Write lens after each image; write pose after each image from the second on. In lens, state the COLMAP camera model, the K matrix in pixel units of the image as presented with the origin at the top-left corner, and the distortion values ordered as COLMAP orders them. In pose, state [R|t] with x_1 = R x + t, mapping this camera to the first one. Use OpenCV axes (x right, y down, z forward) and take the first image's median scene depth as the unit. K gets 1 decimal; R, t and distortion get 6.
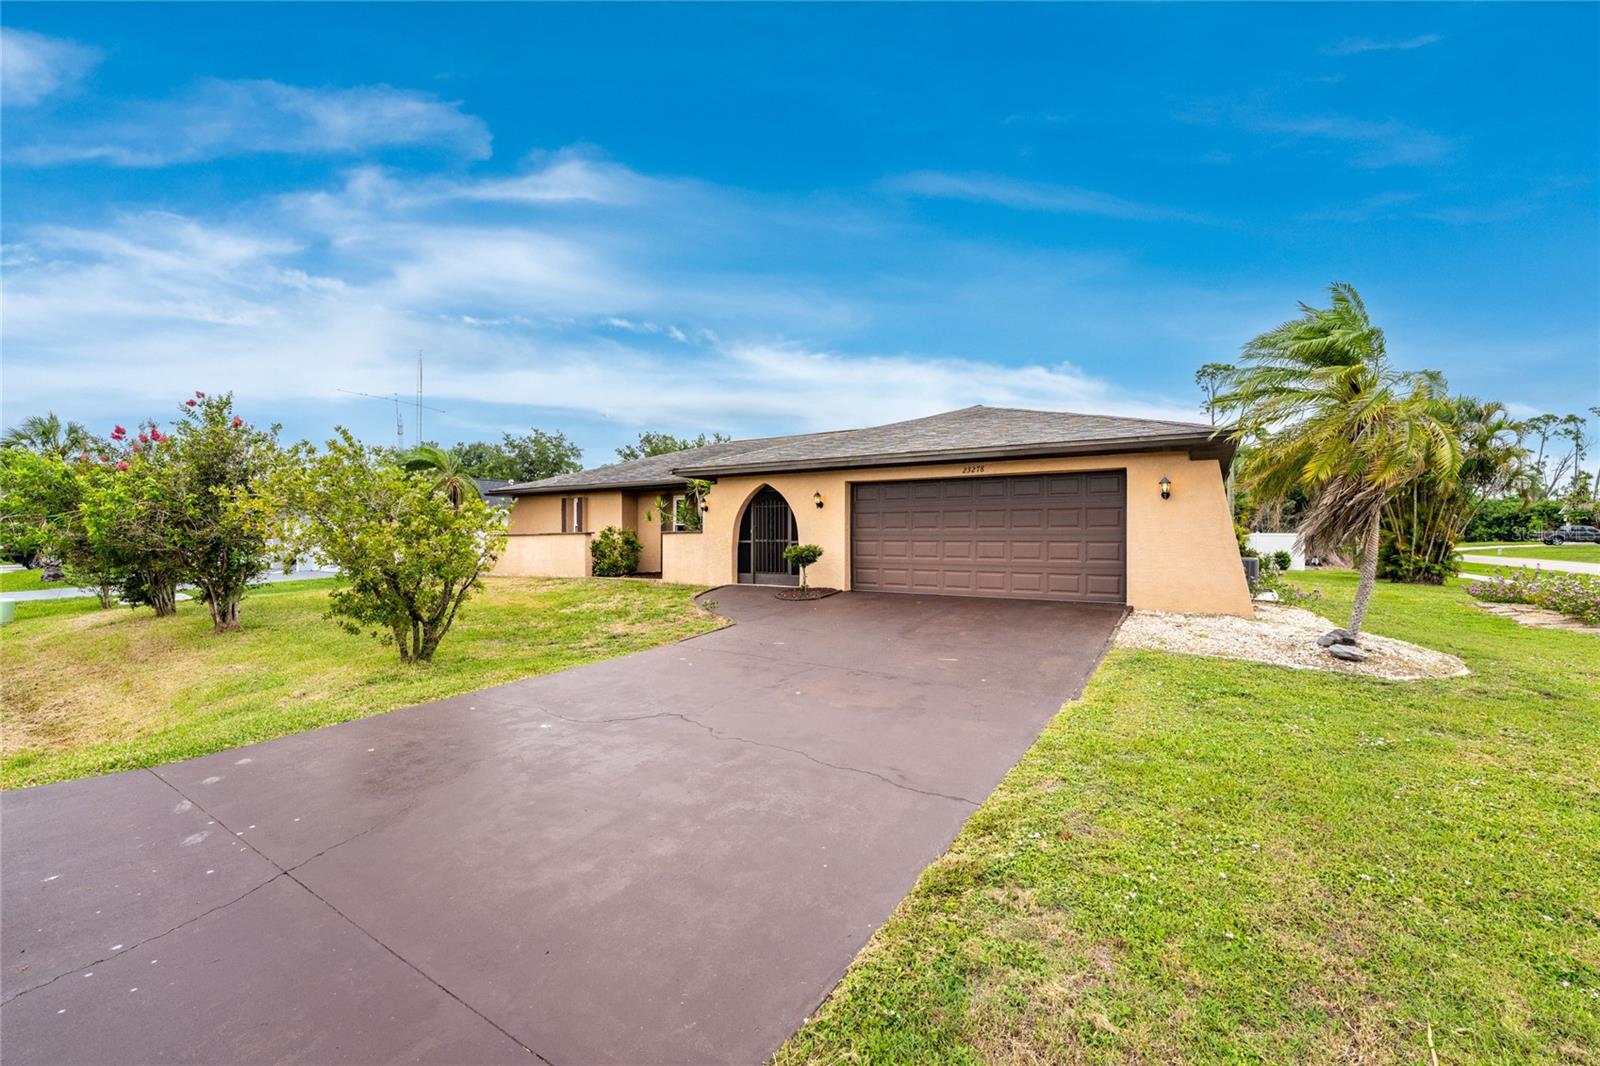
lens RADIAL K [[648.6, 0, 792.8], [0, 648.6, 535.4], [0, 0, 1]] dist [-0.012491, 0.000438]
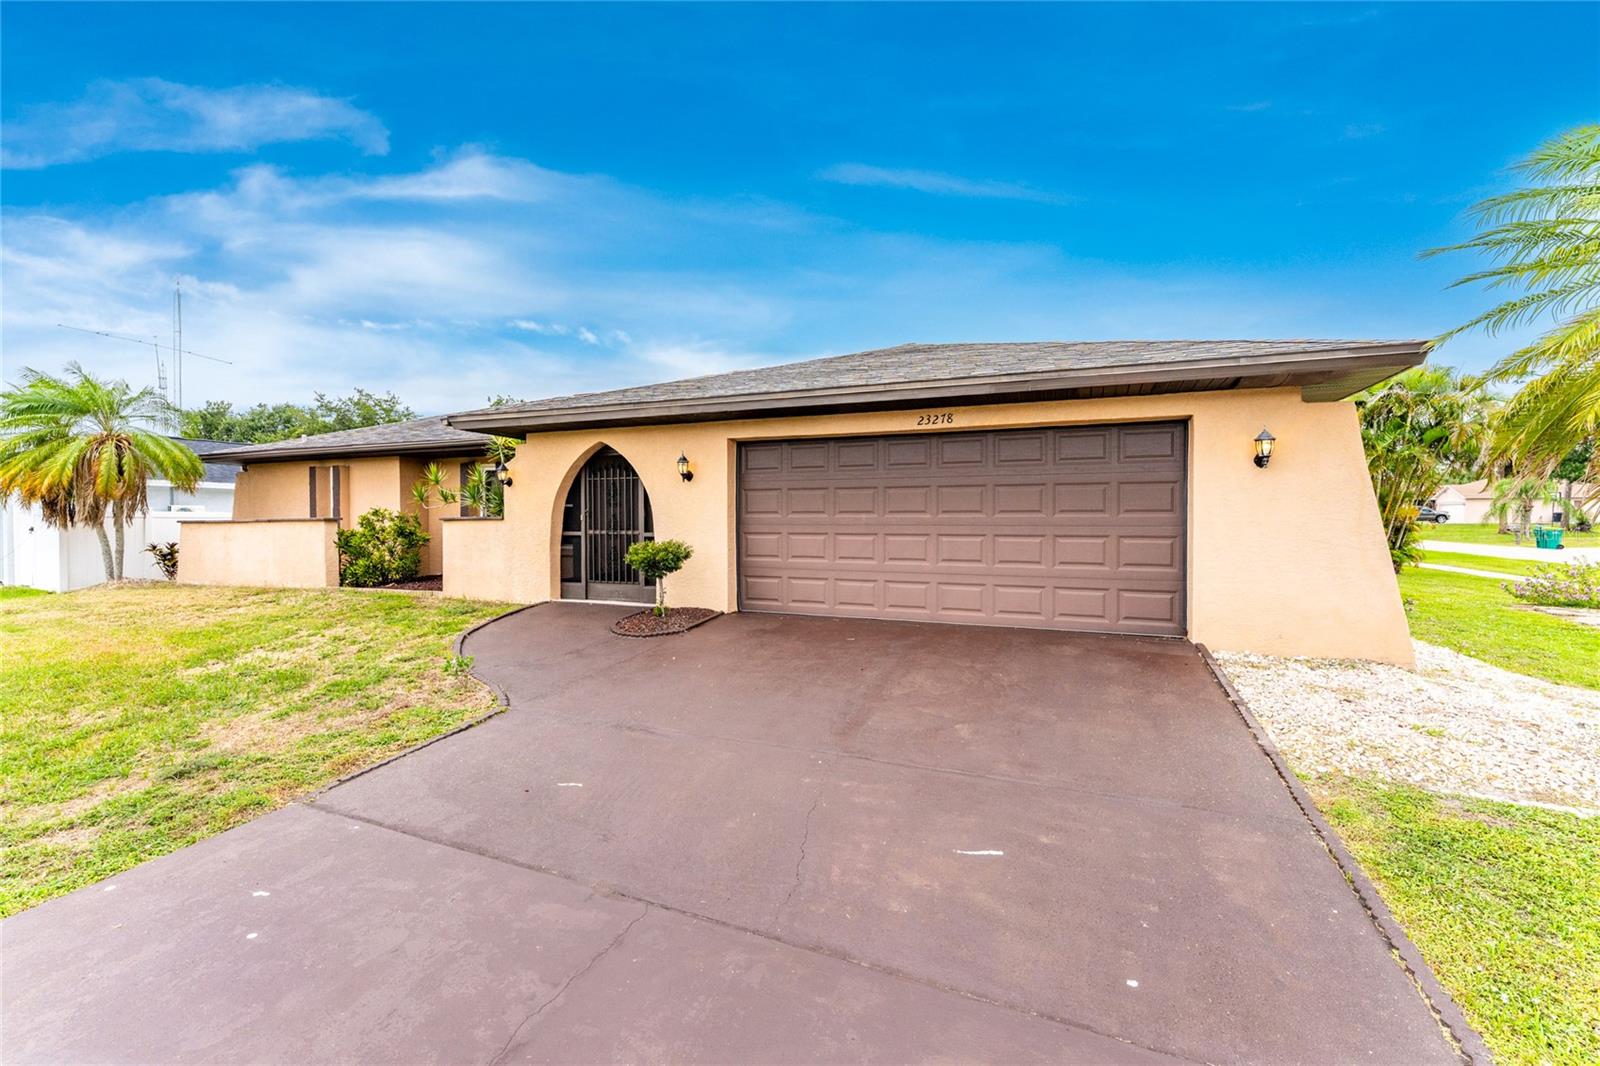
lens RADIAL K [[648.6, 0, 800.3], [0, 648.6, 529.6], [0, 0, 1]] dist [-0.012491, 0.000438]
pose [[0.983135, -0.005693, 0.182791, 0.032921], [0.001560, 0.999740, 0.022749, -0.009067], [-0.182873, -0.022080, 0.982889, 0.351182]]
